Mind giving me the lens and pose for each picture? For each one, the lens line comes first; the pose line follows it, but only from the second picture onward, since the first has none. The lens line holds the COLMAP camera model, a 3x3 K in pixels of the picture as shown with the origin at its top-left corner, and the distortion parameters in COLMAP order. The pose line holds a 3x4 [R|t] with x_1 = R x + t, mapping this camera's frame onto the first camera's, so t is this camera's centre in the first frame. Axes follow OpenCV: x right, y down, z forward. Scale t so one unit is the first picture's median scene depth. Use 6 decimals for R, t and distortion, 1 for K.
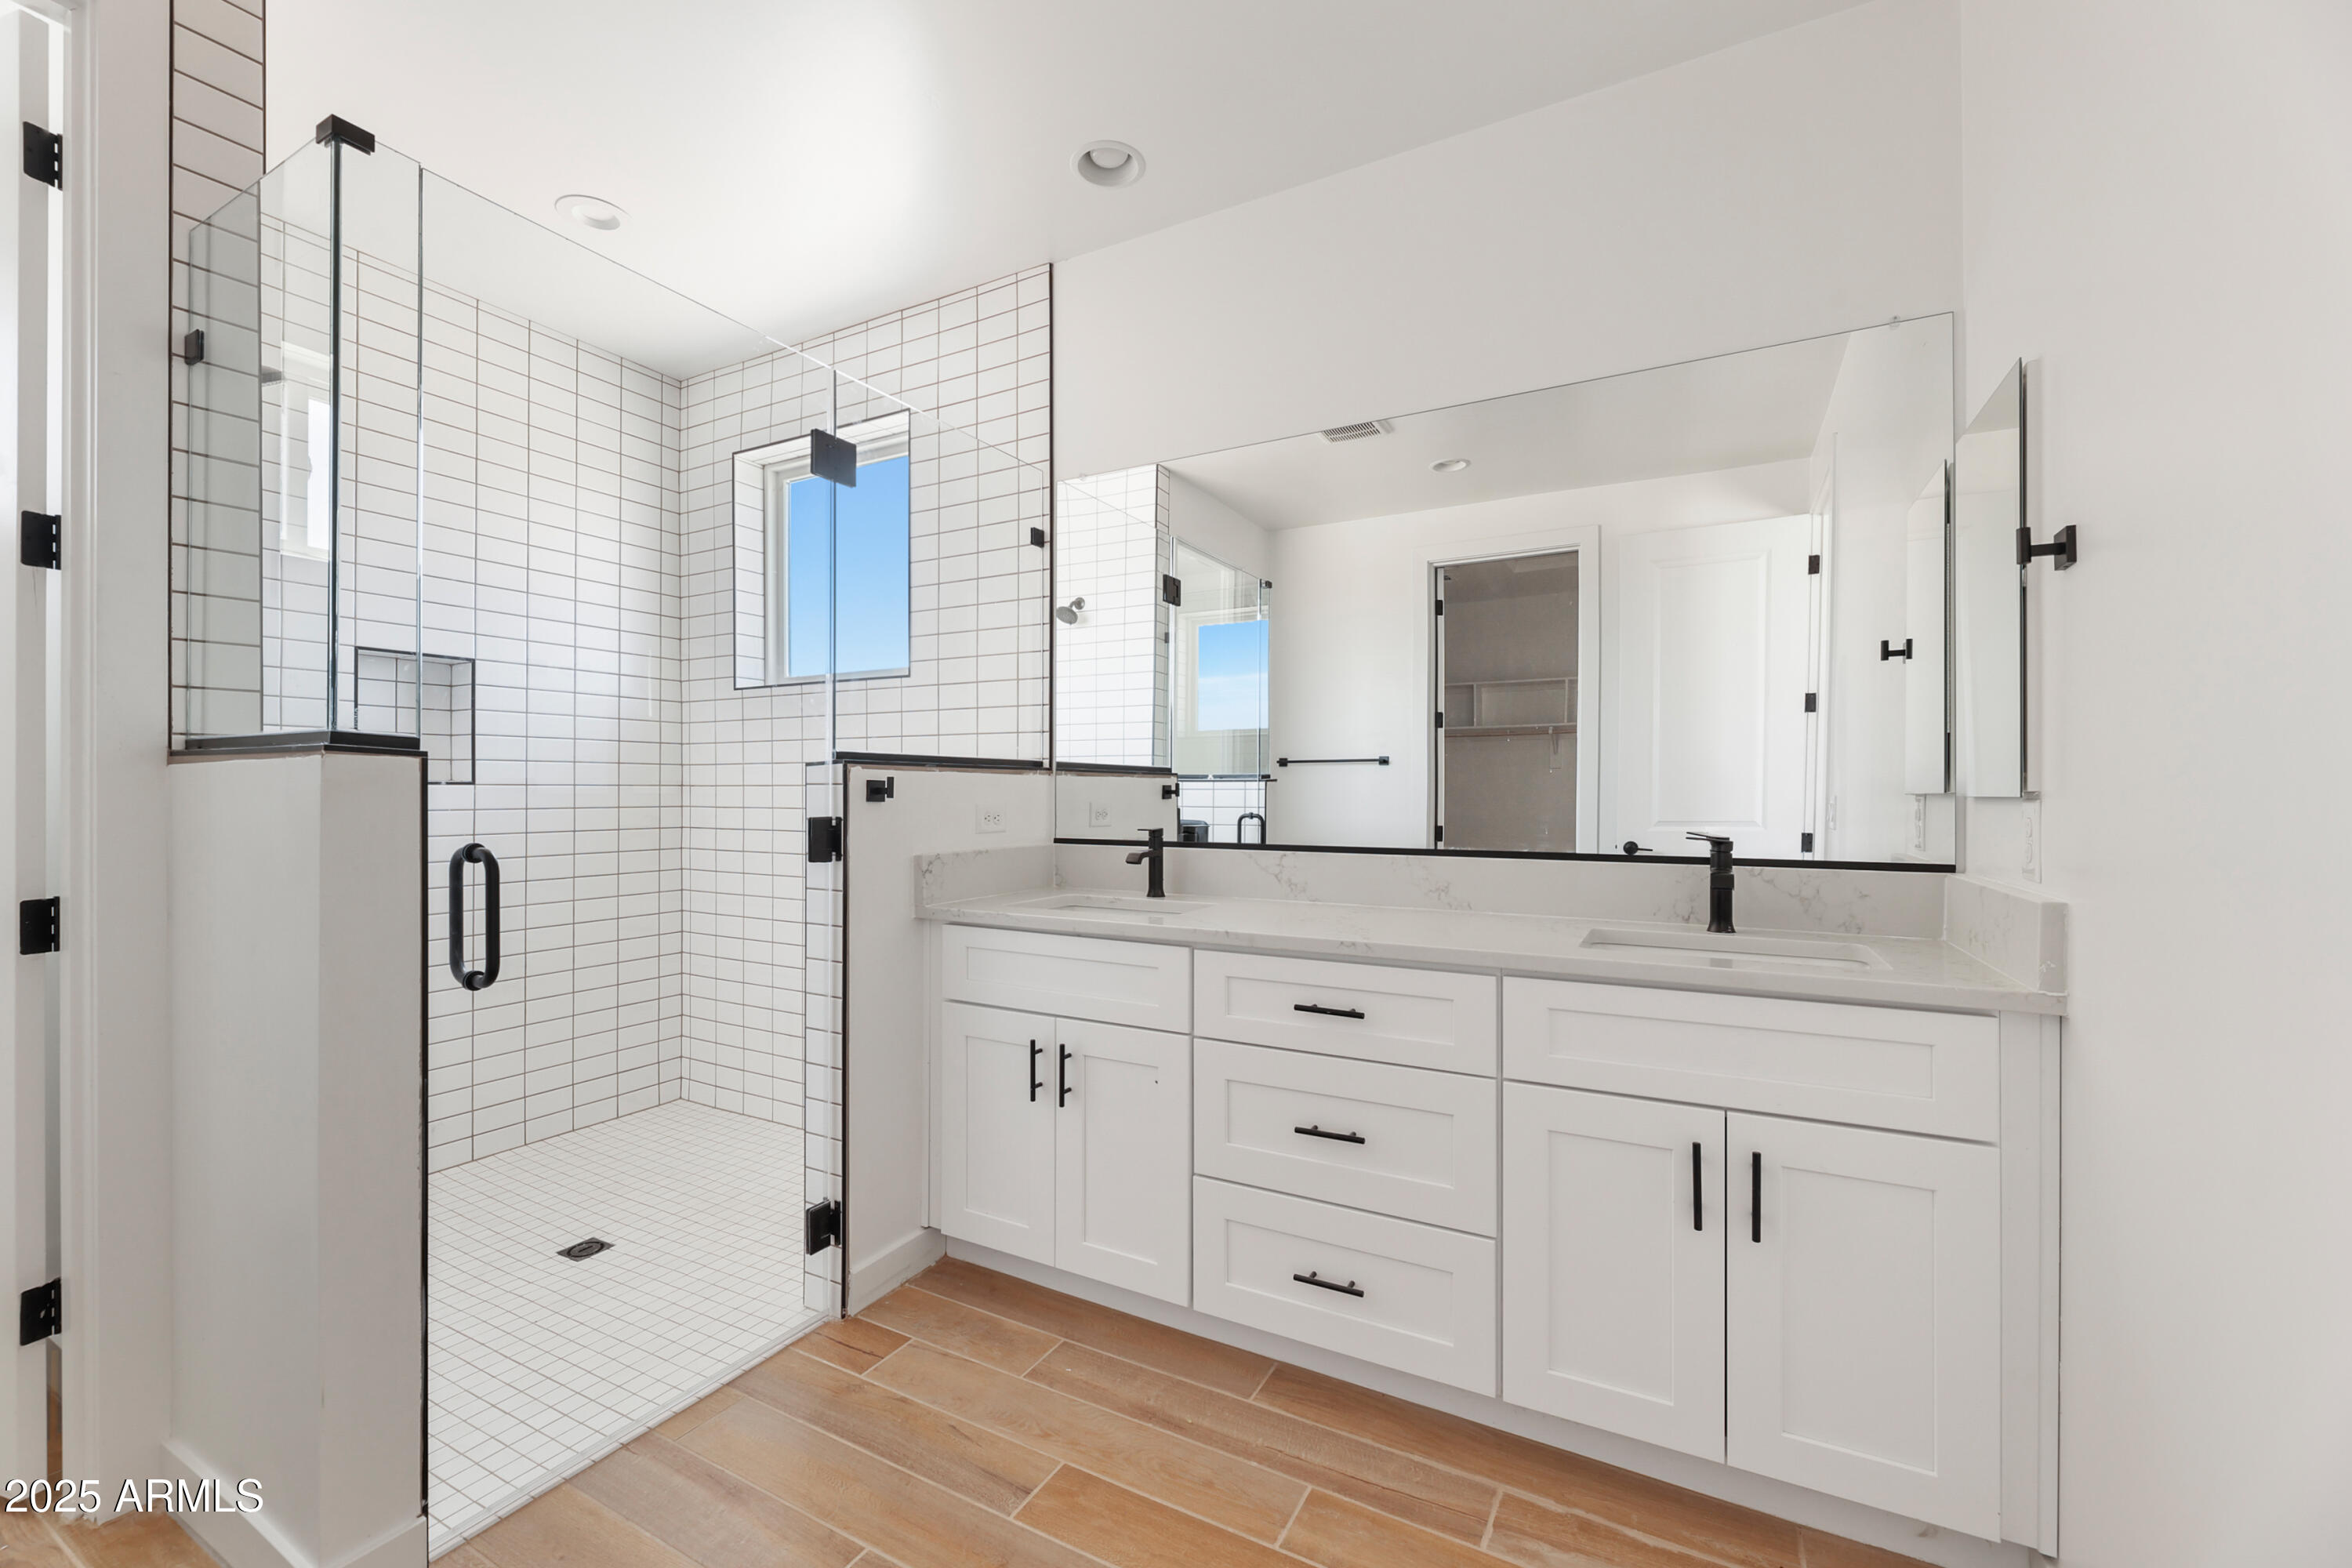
lens RADIAL K [[959.7, 0, 1171.3], [0, 959.7, 789.4], [0, 0, 1]] dist [0.002242, -0.000053]
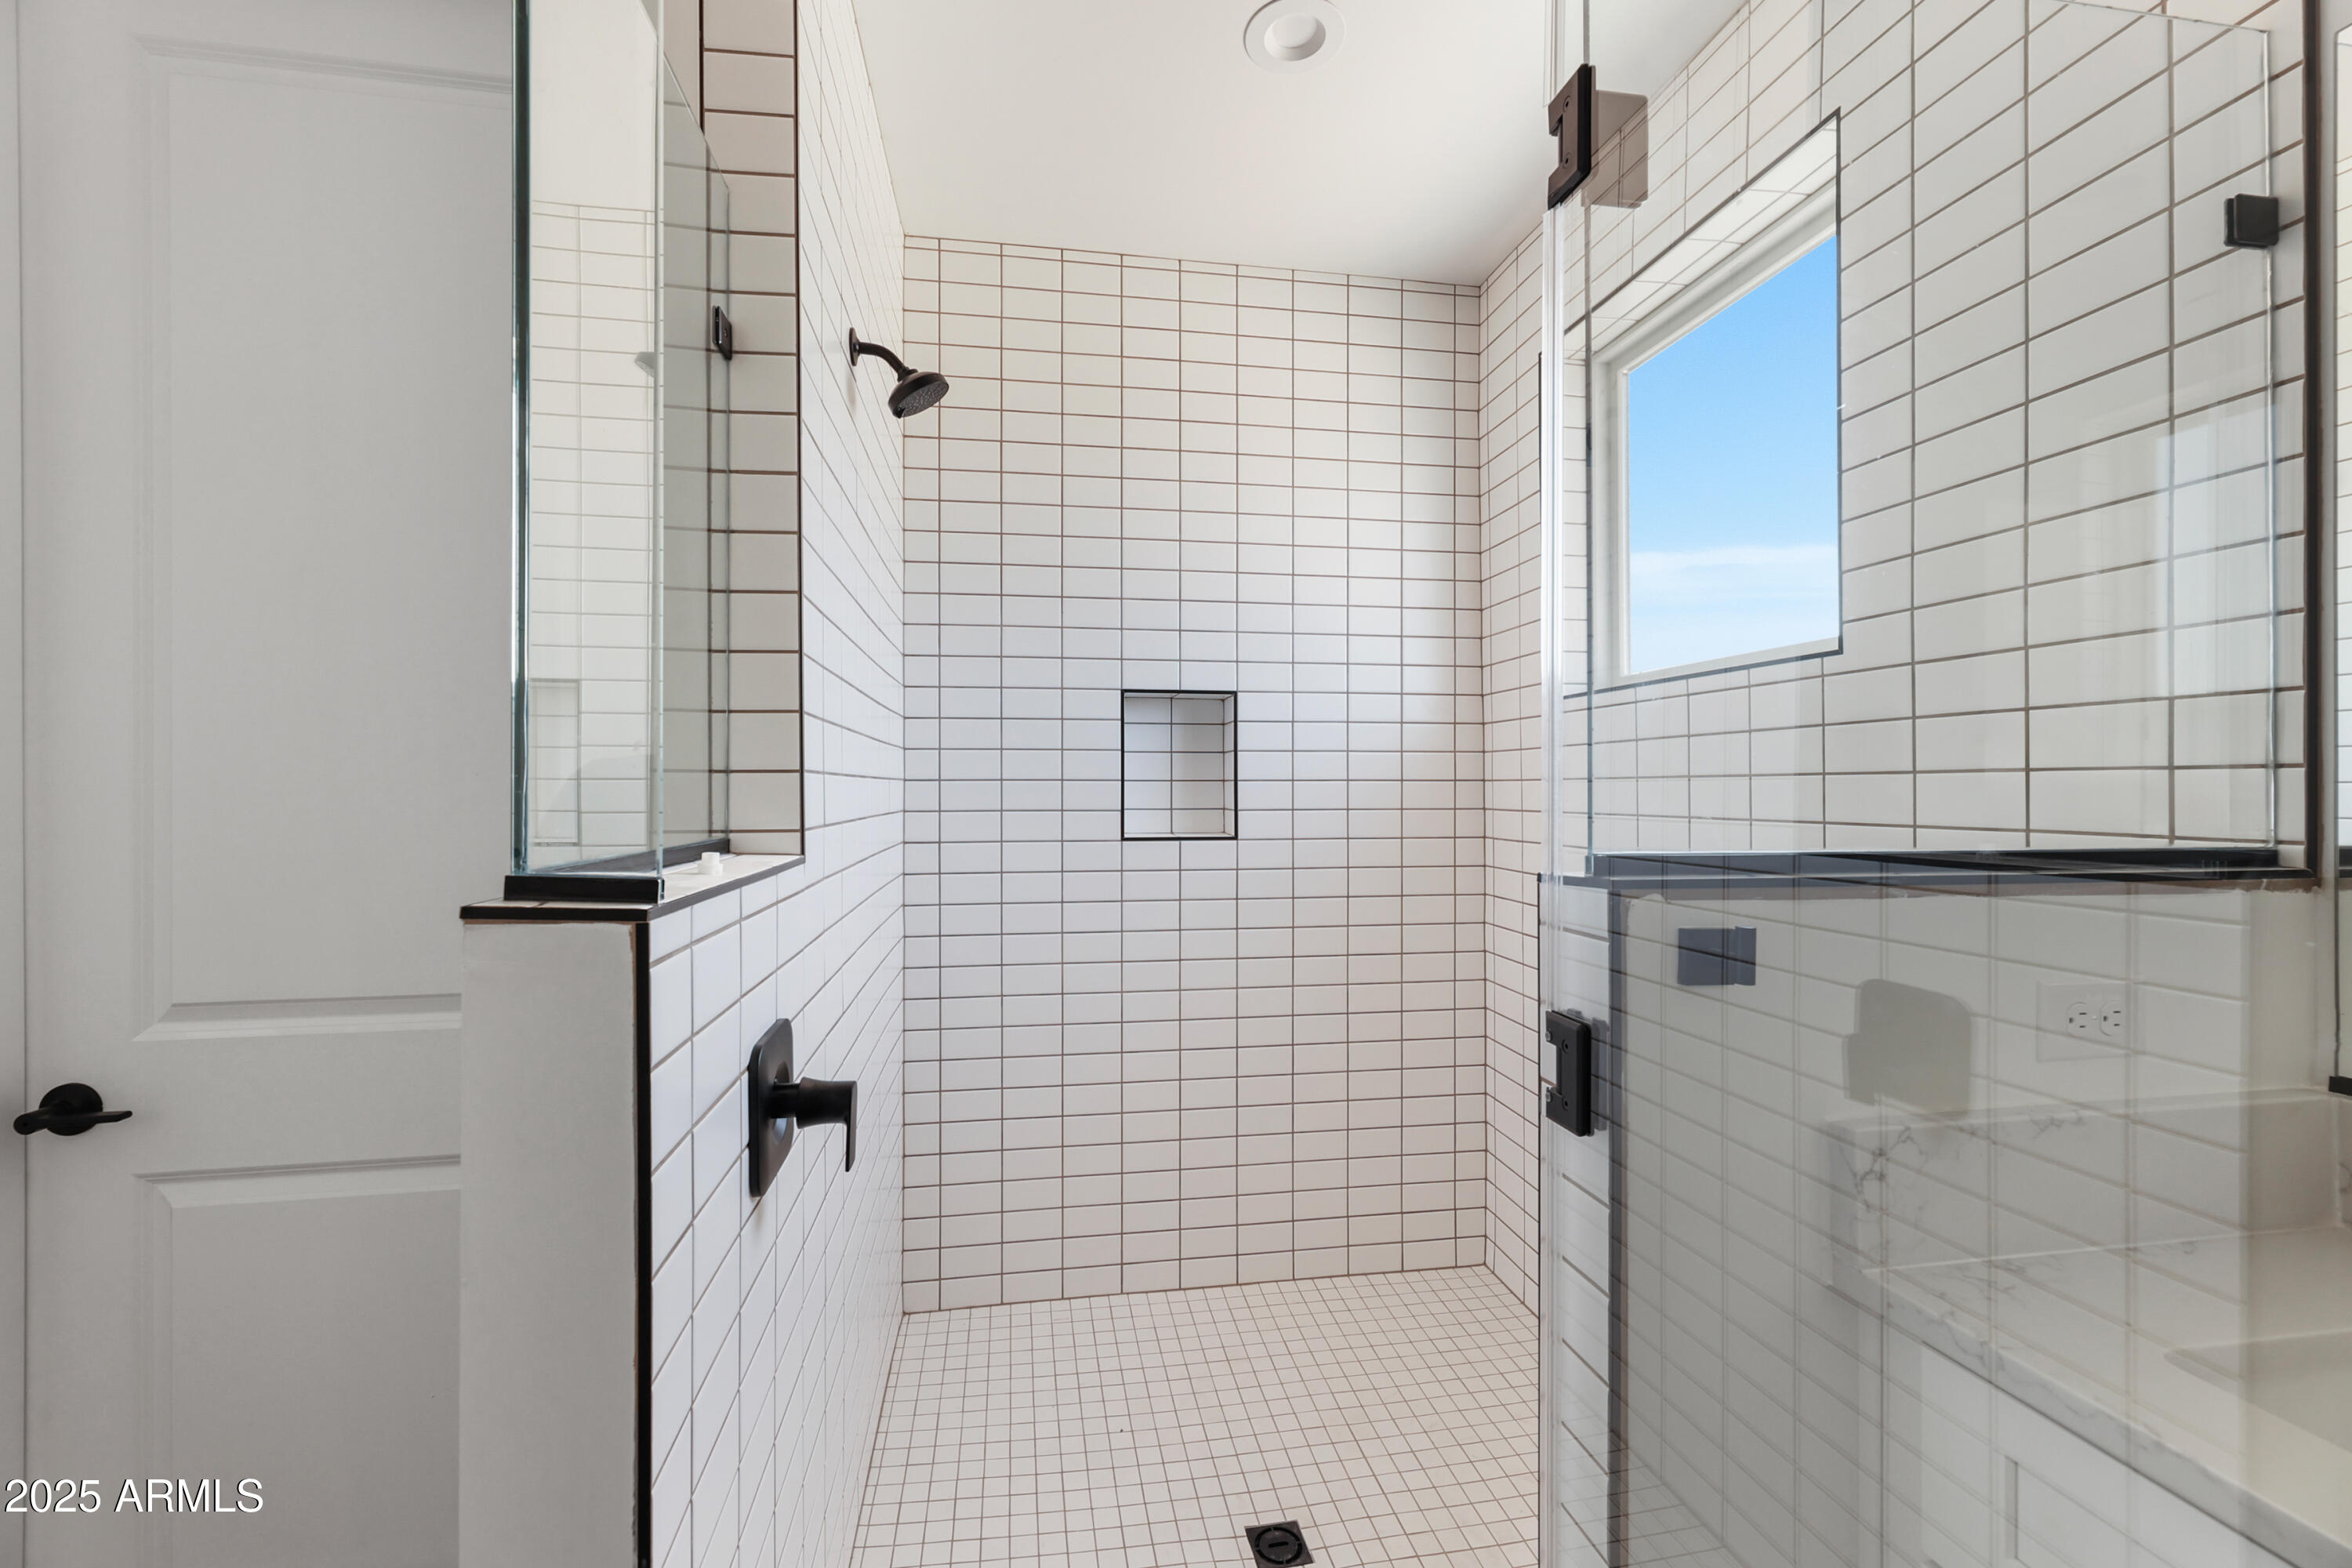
lens RADIAL K [[959.7, 0, 1158.6], [0, 959.7, 785.3], [0, 0, 1]] dist [0.002242, -0.000053]
pose [[0.611812, -0.005001, -0.790988, -0.099723], [0.001270, 0.999985, -0.005340, -0.048928], [0.791002, 0.002263, 0.611809, 0.432154]]
